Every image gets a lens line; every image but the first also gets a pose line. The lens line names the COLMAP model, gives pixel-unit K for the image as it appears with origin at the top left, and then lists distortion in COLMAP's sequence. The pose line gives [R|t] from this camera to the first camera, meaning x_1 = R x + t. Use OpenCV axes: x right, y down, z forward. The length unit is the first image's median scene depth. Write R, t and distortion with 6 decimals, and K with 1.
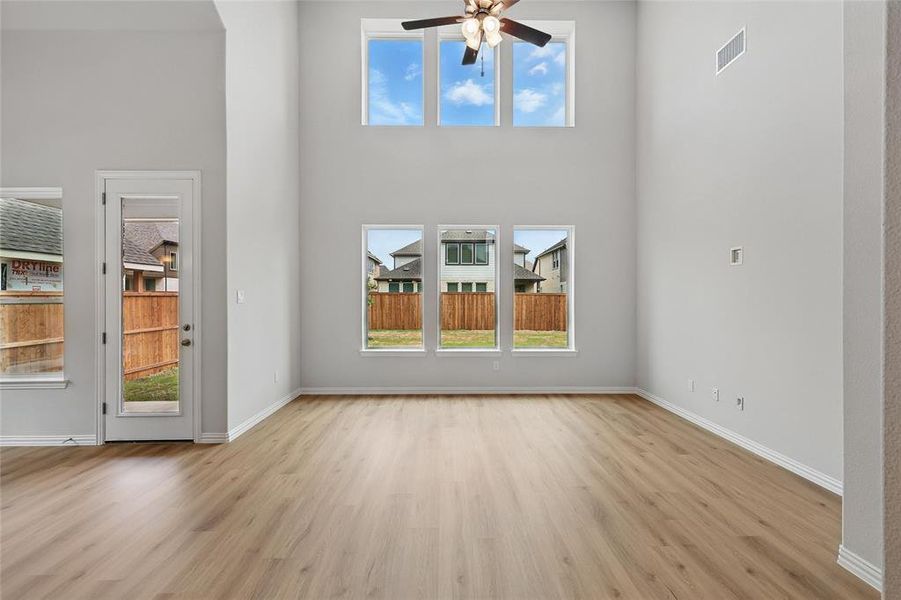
lens RADIAL K [[396.7, 0, 455.3], [0, 396.7, 300.3], [0, 0, 1]] dist [0.004910, -0.000108]
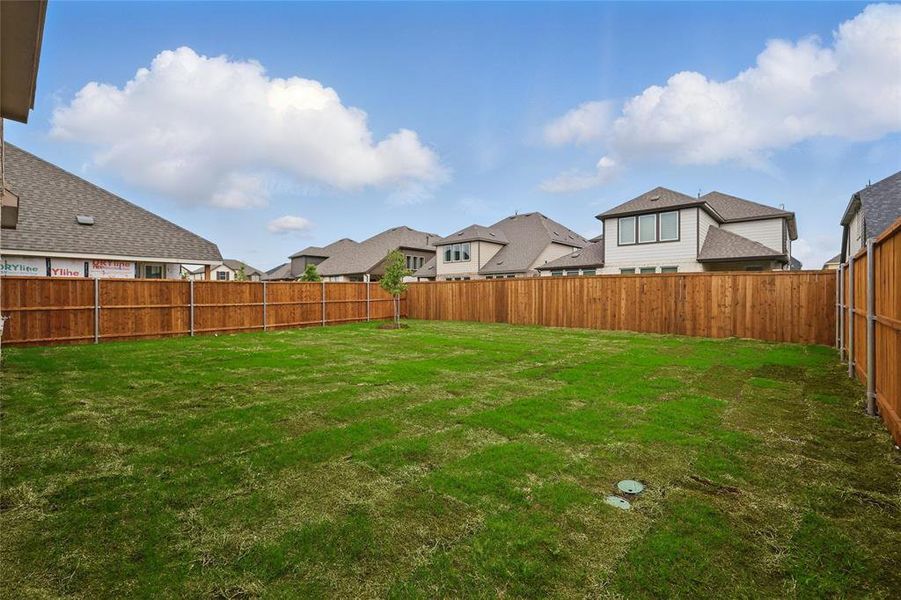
lens RADIAL K [[396.7, 0, 455.1], [0, 396.7, 298.7], [0, 0, 1]] dist [0.004910, -0.000108]
pose [[0.730922, 0.002455, -0.682457, 1.013393], [-0.001213, 0.999997, 0.002298, 0.049821], [0.682460, -0.000852, 0.730923, 0.788386]]
